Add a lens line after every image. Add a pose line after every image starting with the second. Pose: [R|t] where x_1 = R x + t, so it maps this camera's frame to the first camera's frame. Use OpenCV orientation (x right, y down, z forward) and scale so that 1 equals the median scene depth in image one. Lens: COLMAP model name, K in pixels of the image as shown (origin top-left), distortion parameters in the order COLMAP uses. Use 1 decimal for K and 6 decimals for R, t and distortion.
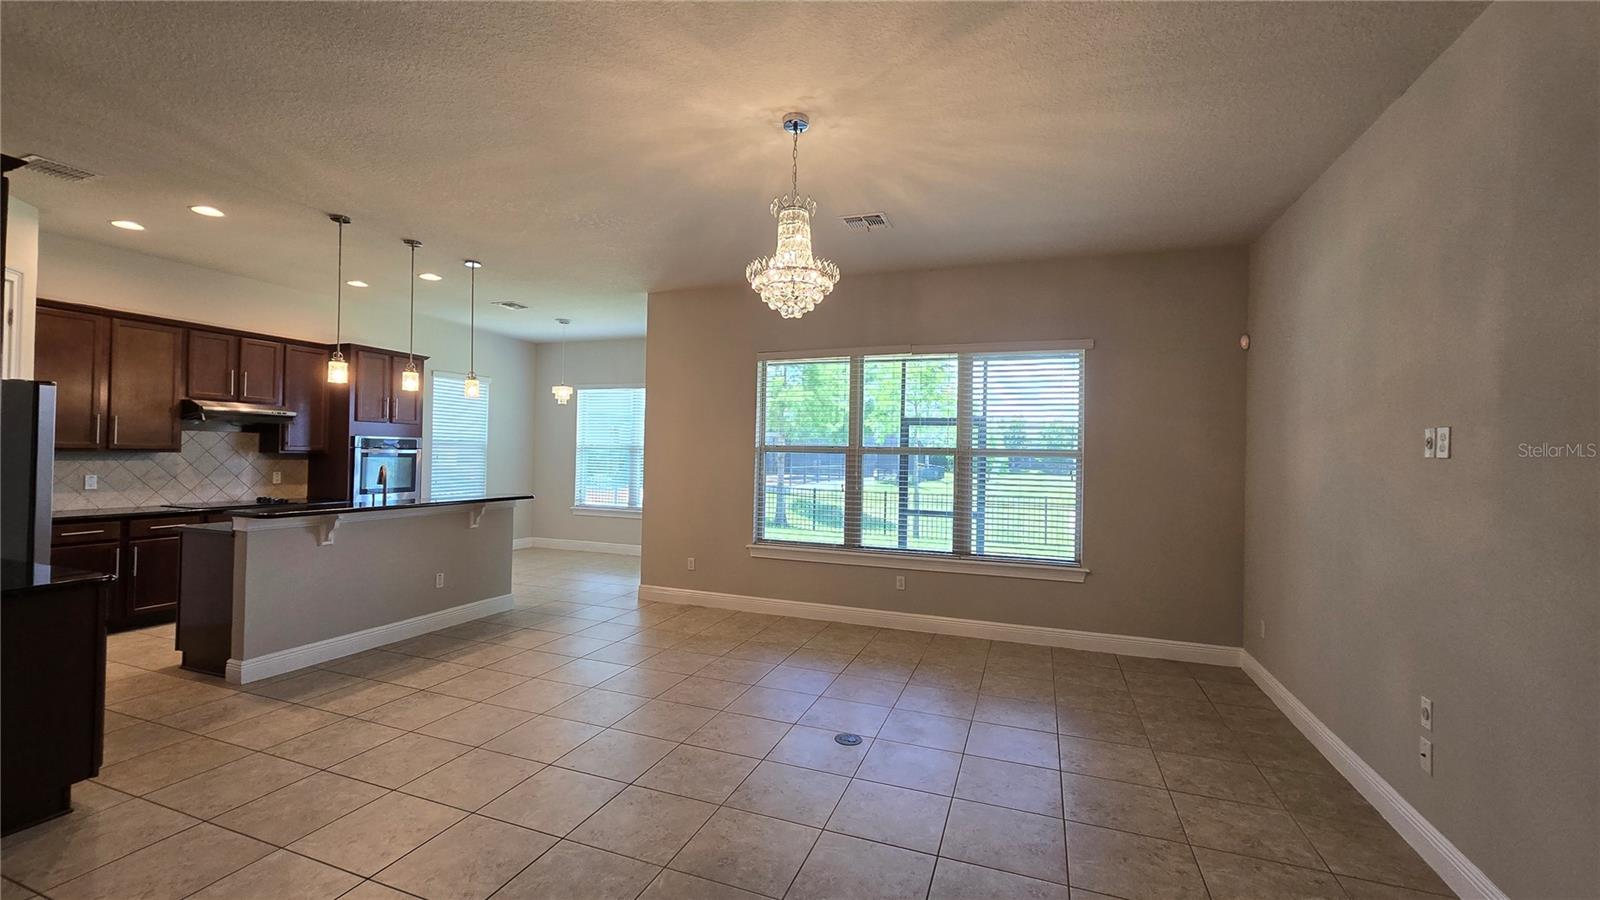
lens RADIAL K [[655.6, 0, 787.3], [0, 655.6, 447.6], [0, 0, 1]] dist [-0.003337, 0.002296]
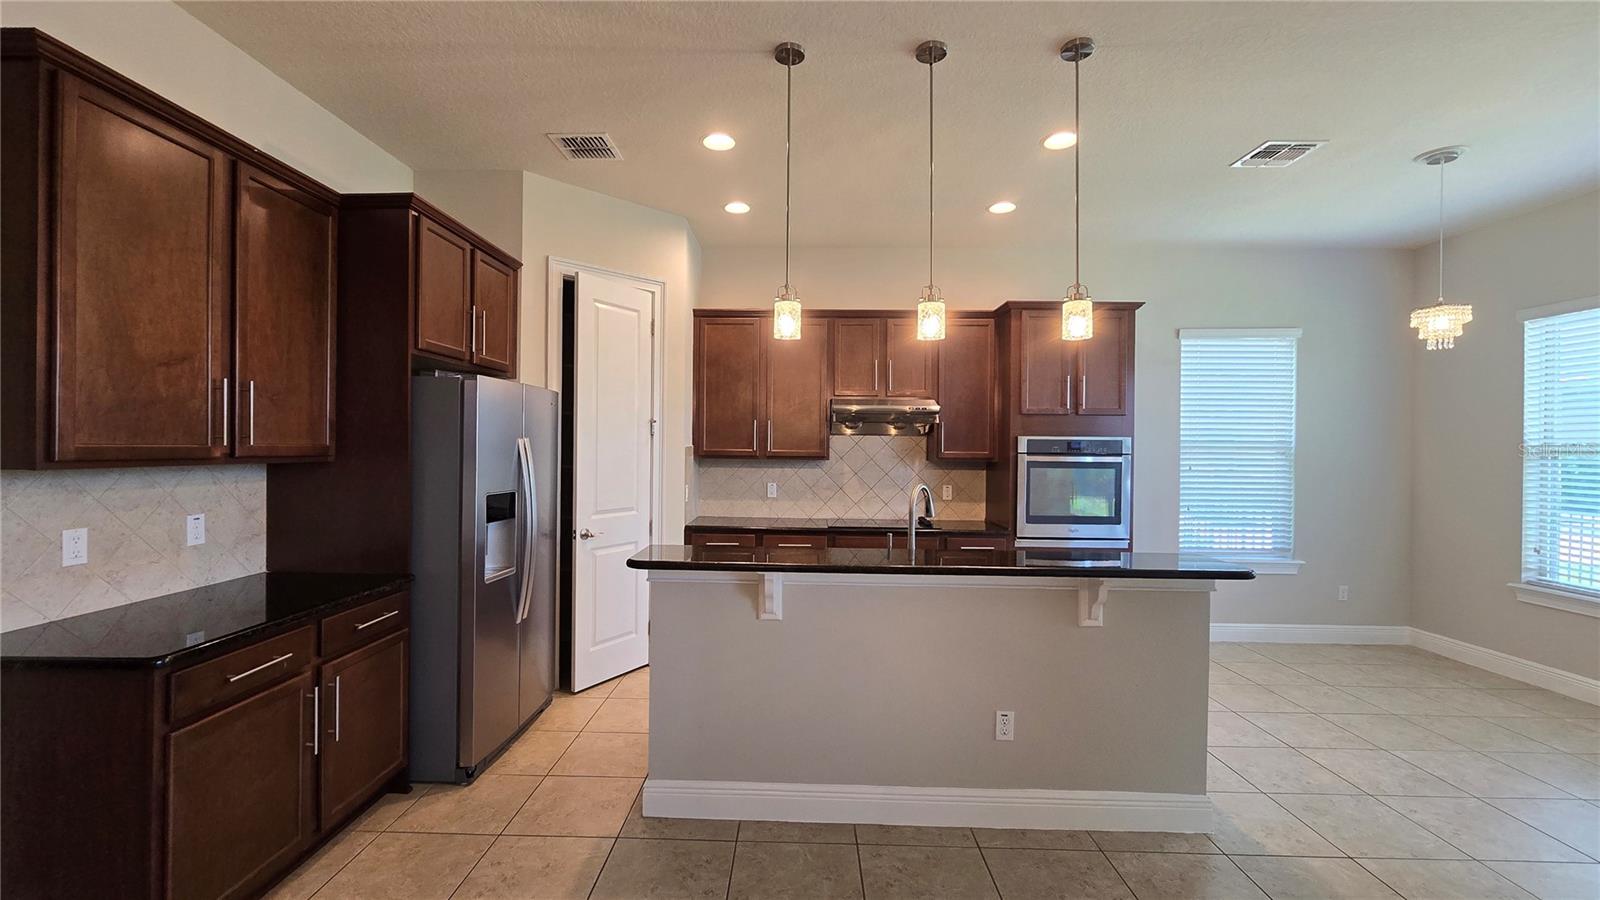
lens RADIAL K [[655.6, 0, 785.8], [0, 655.6, 447.9], [0, 0, 1]] dist [-0.003337, 0.002296]
pose [[0.331206, -0.015675, -0.943428, -0.124858], [0.004104, 0.999876, -0.015172, 0.004397], [0.943550, 0.001153, 0.331229, 0.692350]]
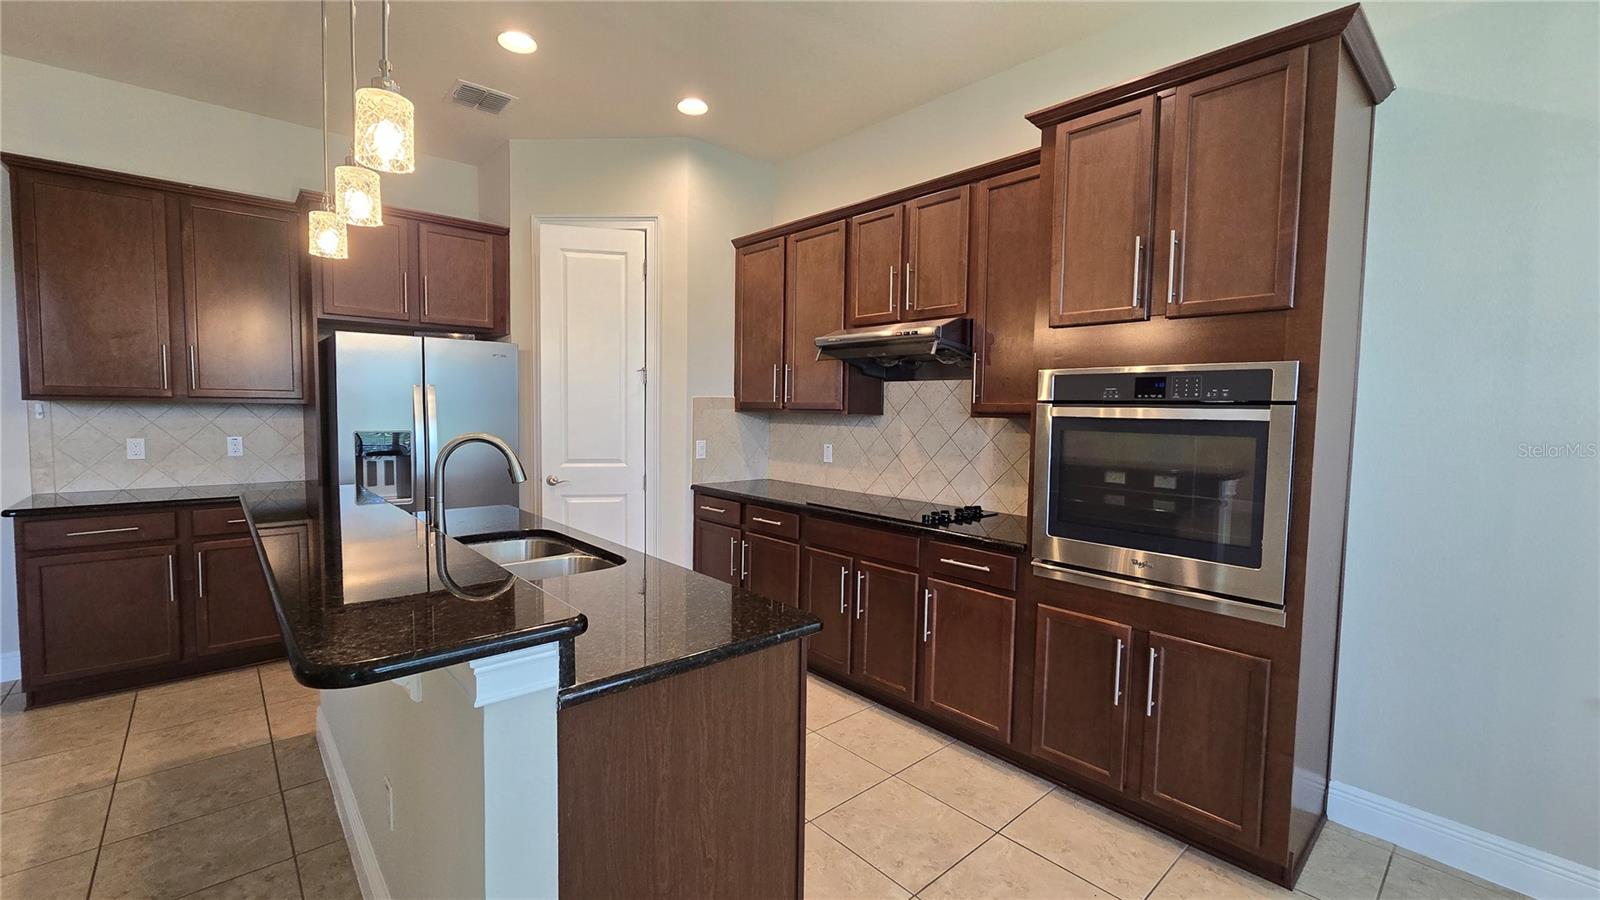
lens RADIAL K [[655.6, 0, 790.3], [0, 655.6, 447.9], [0, 0, 1]] dist [-0.003337, 0.002296]
pose [[-0.460153, 0.026445, -0.887446, -0.346924], [-0.017863, 0.999078, 0.039033, 0.016688], [0.887660, 0.033814, -0.459257, 1.318799]]
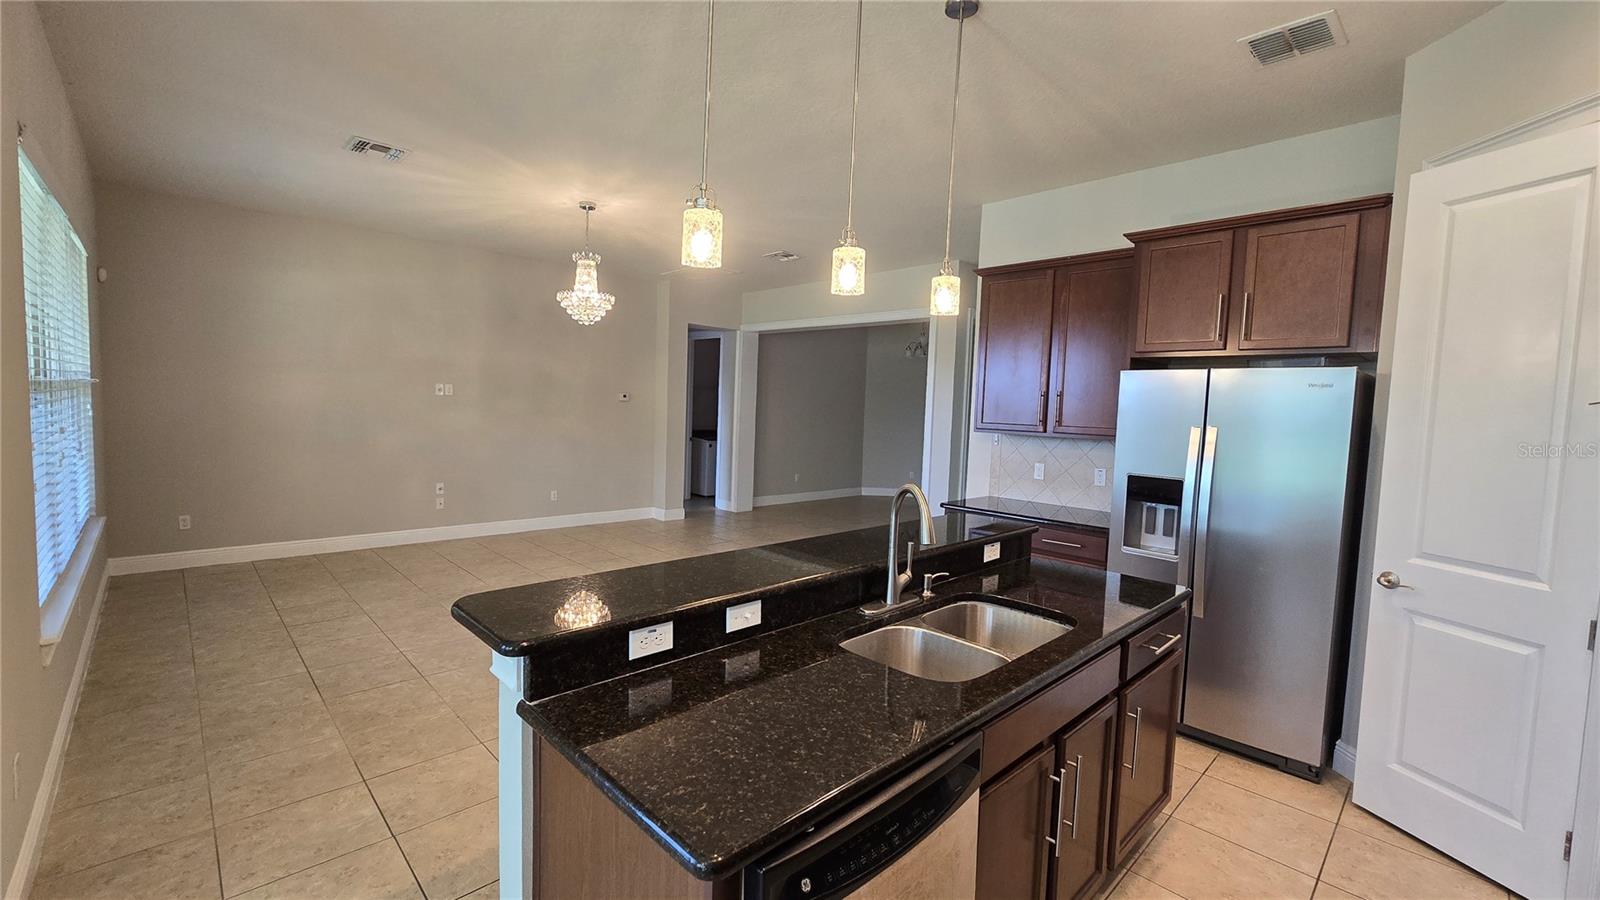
lens RADIAL K [[655.6, 0, 786.3], [0, 655.6, 449.4], [0, 0, 1]] dist [-0.003337, 0.002296]
pose [[-0.902034, -0.081049, 0.423987, -0.693915], [-0.057130, 0.995990, 0.068848, -0.013668], [-0.427867, 0.037881, -0.903047, 1.339388]]
